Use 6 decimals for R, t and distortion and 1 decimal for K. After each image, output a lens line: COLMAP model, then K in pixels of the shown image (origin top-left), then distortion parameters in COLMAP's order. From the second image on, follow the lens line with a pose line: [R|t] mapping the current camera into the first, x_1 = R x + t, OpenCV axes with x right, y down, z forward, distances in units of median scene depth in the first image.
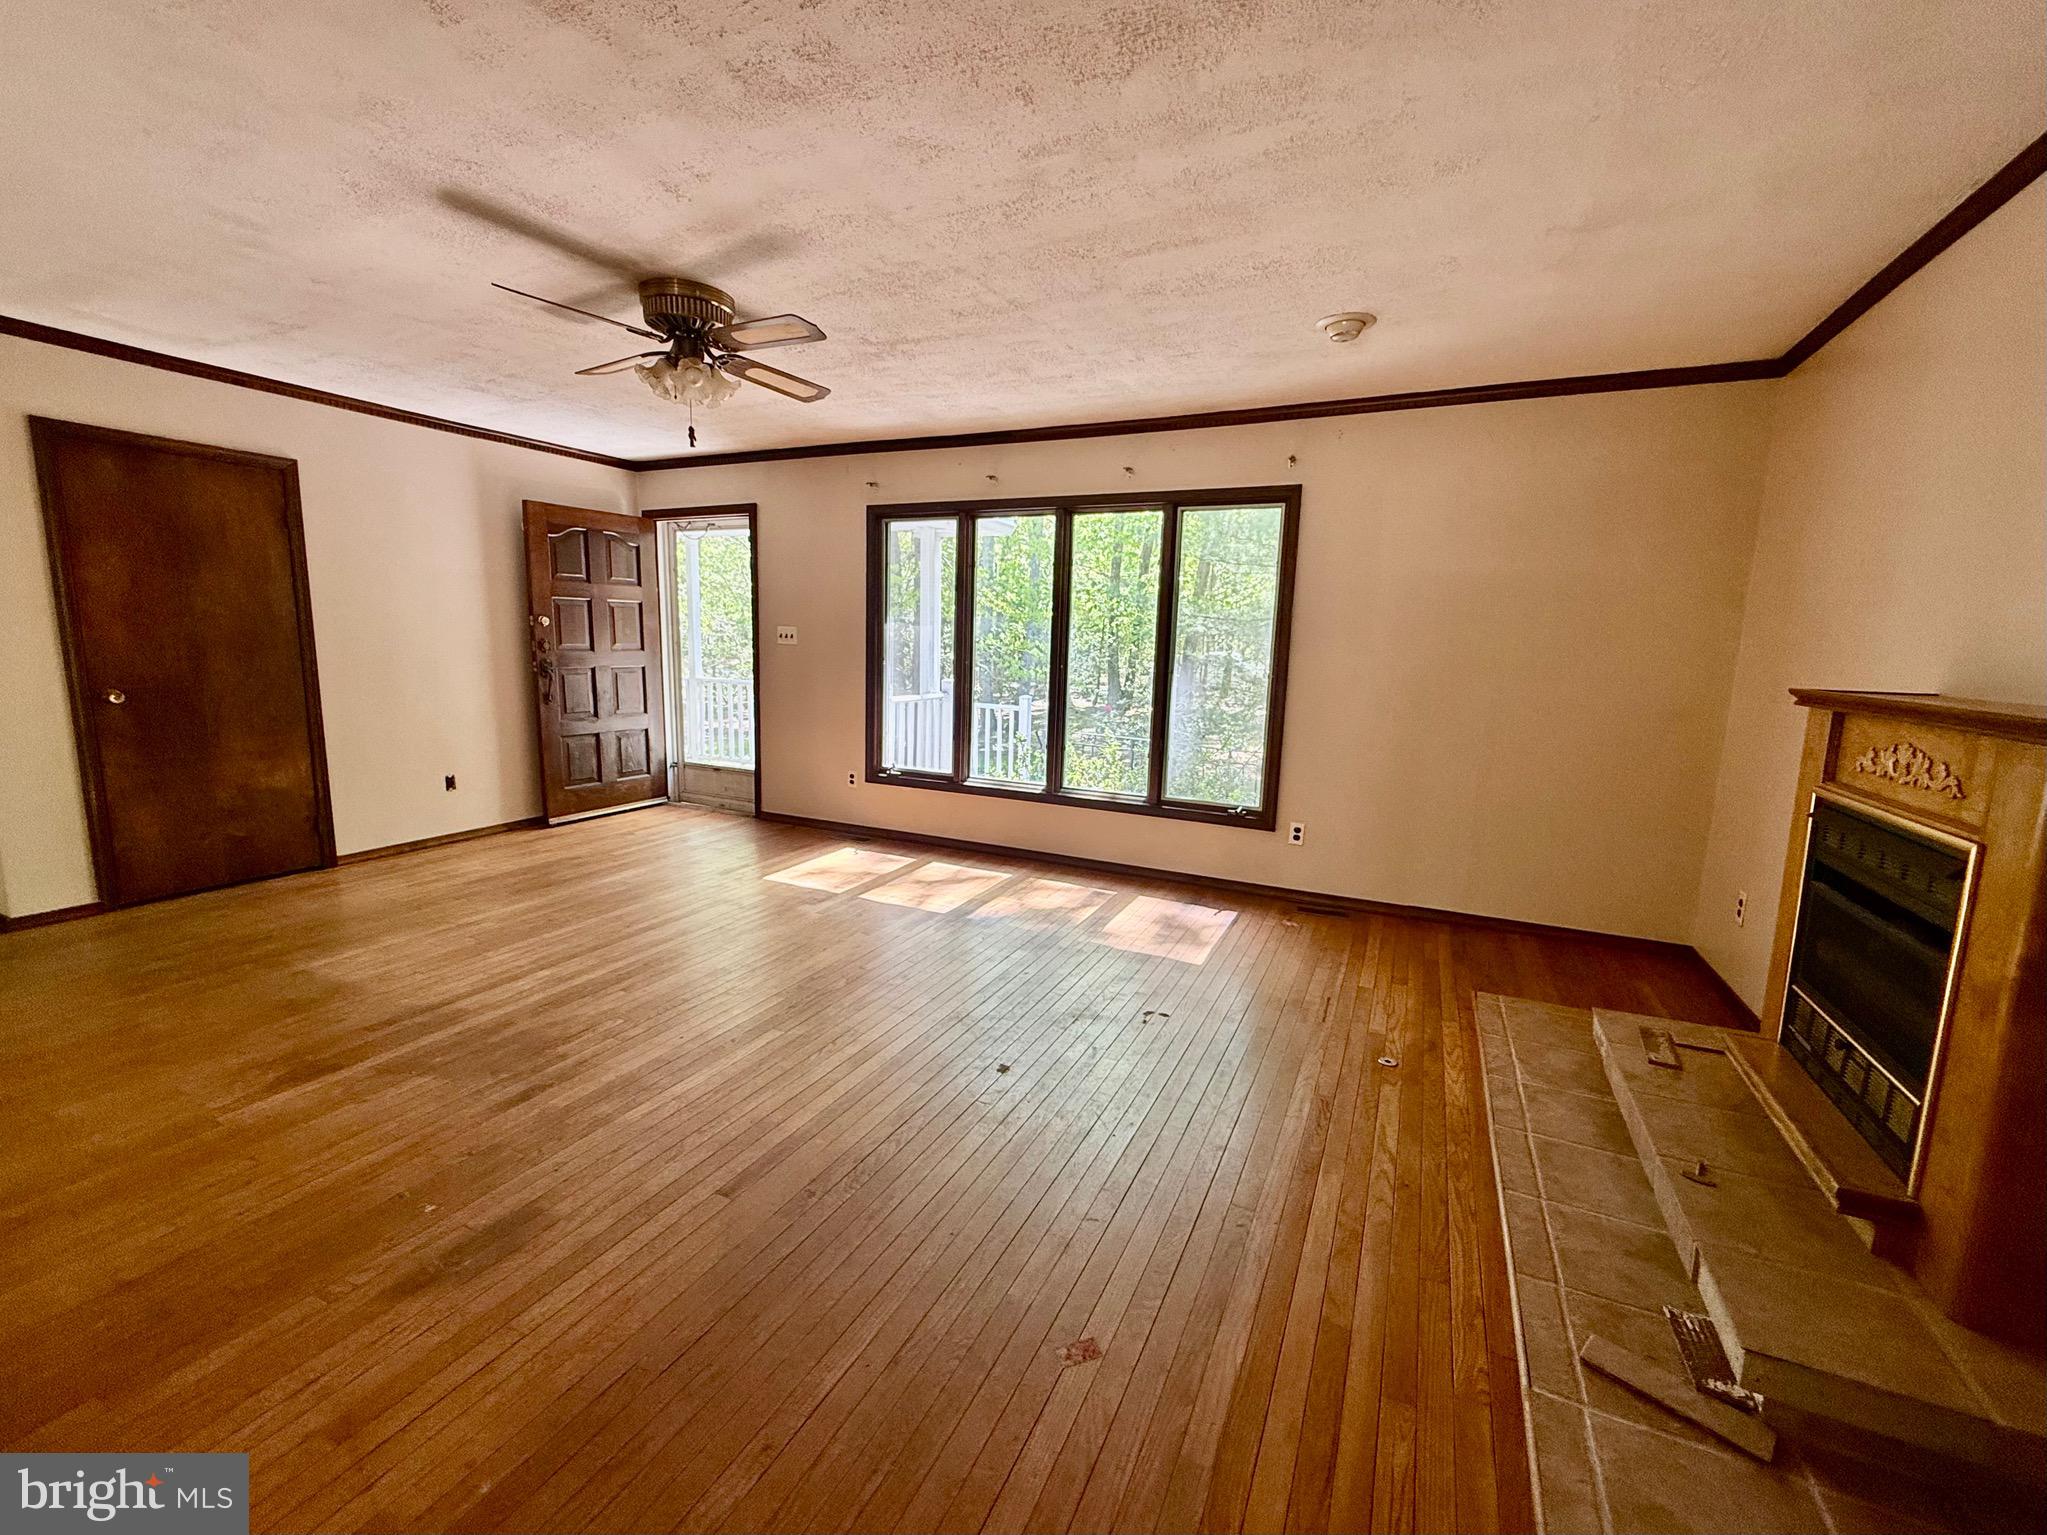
lens RADIAL K [[811.3, 0, 1026.5], [0, 811.3, 771.6], [0, 0, 1]] dist [-0.001221, -0.000108]
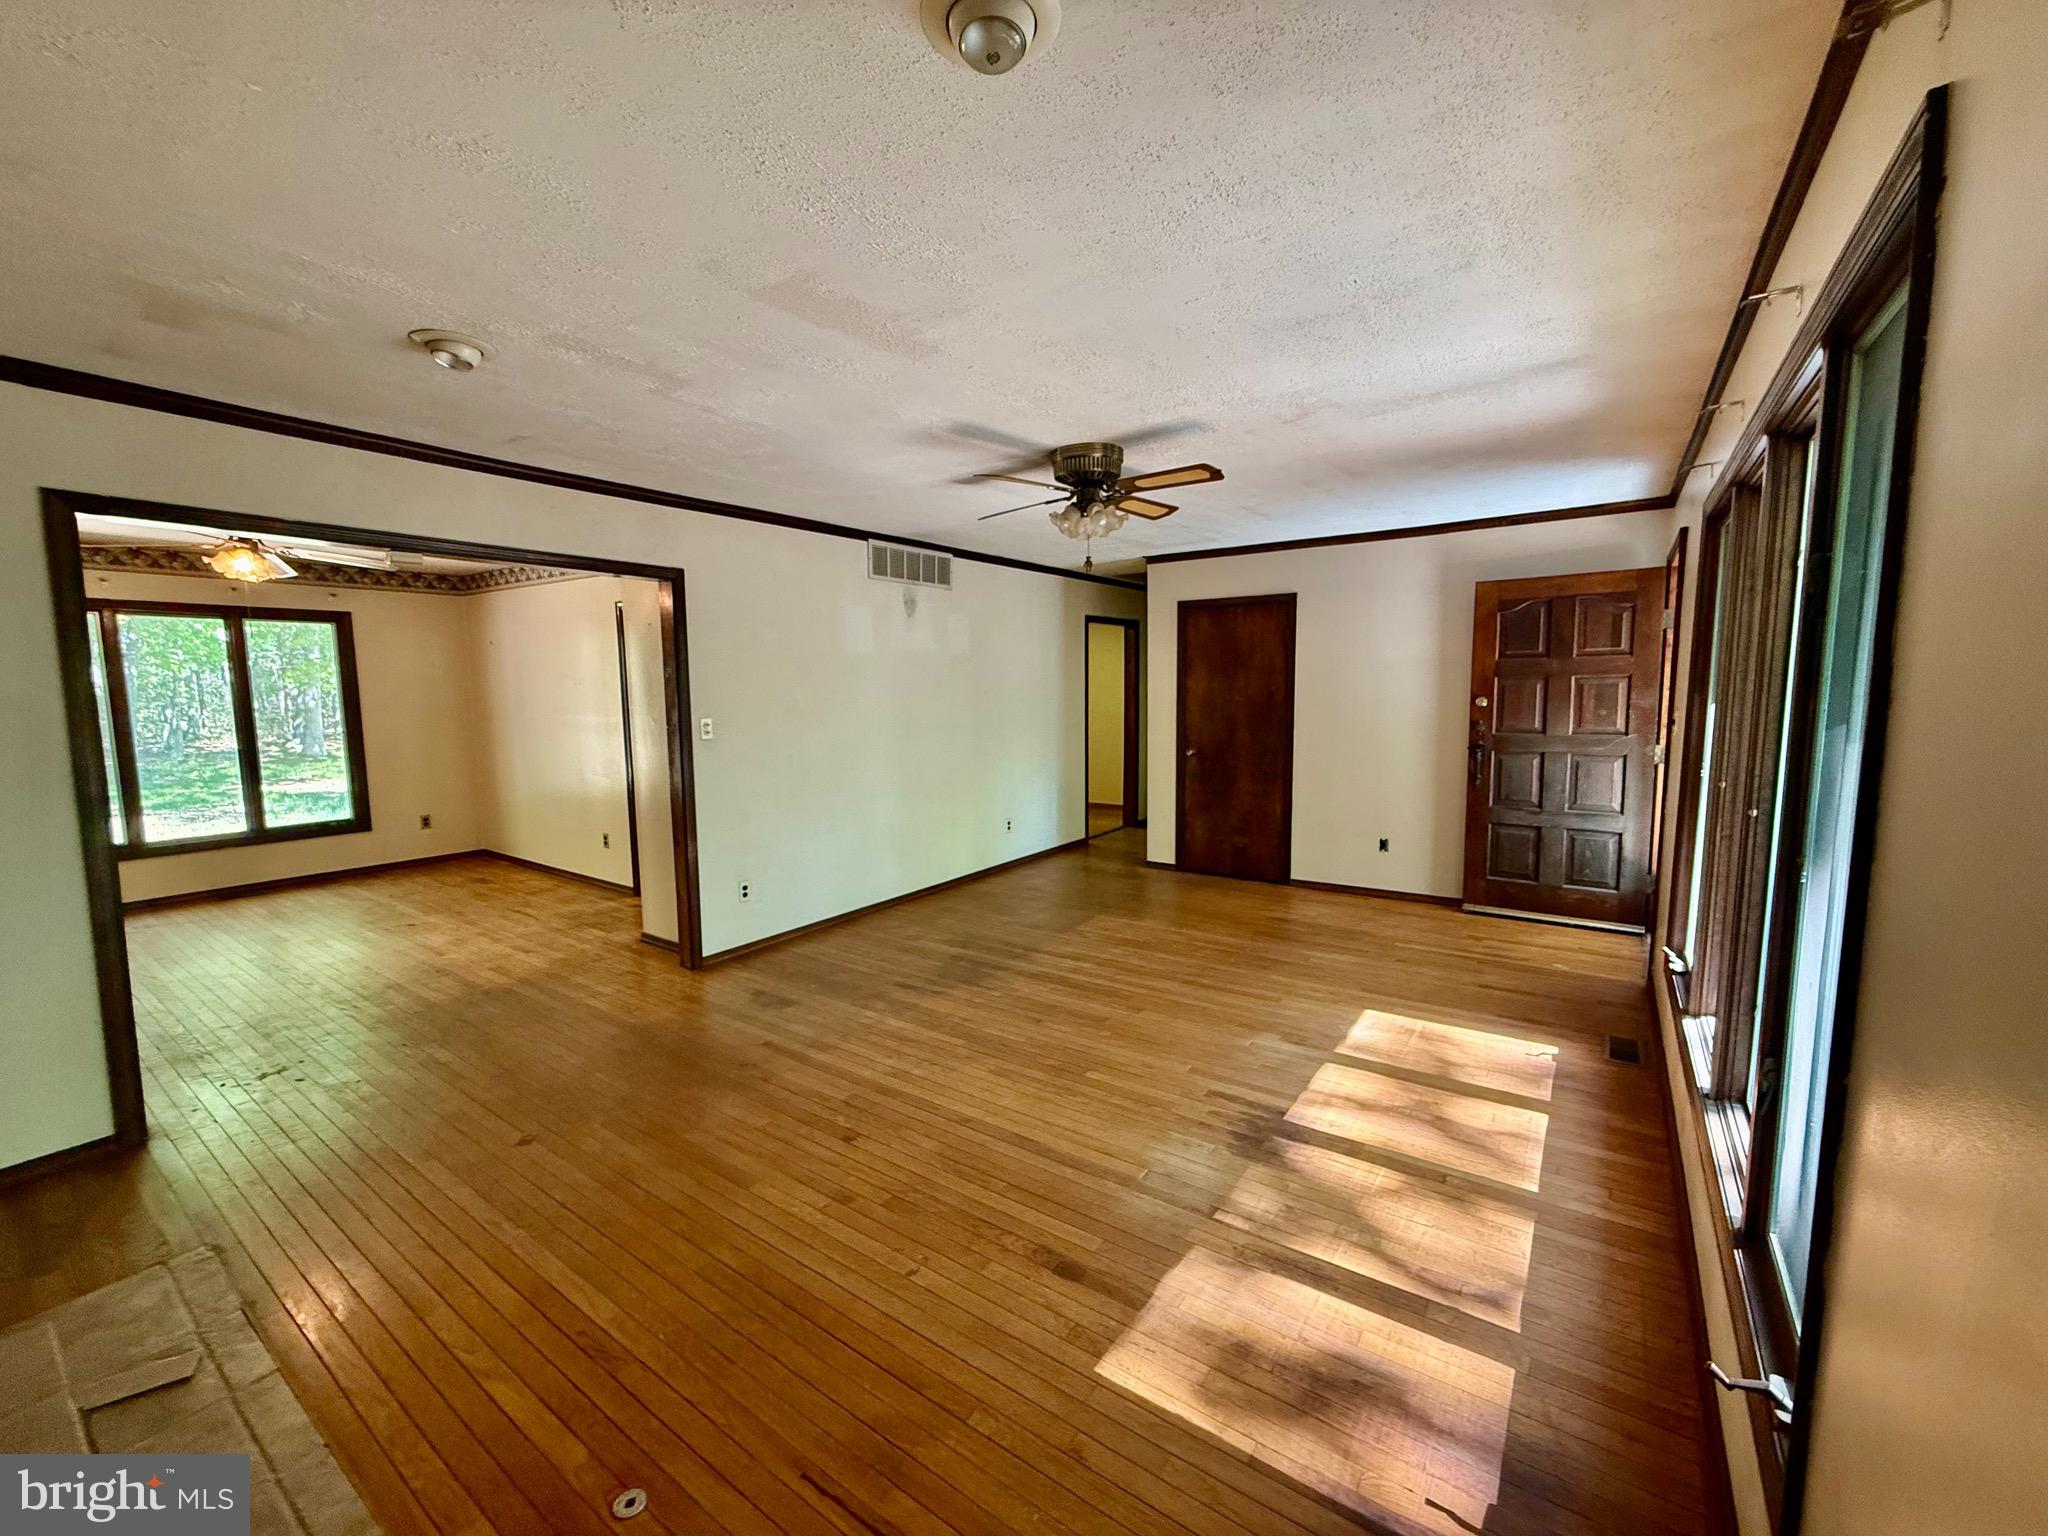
lens RADIAL K [[811.7, 0, 1027.0], [0, 811.7, 772.1], [0, 0, 1]] dist [-0.001221, -0.000108]
pose [[-0.146681, 0.078470, -0.986066, 0.562121], [-0.155305, 0.982659, 0.101301, -0.147356], [0.976916, 0.168000, -0.131951, 0.768750]]
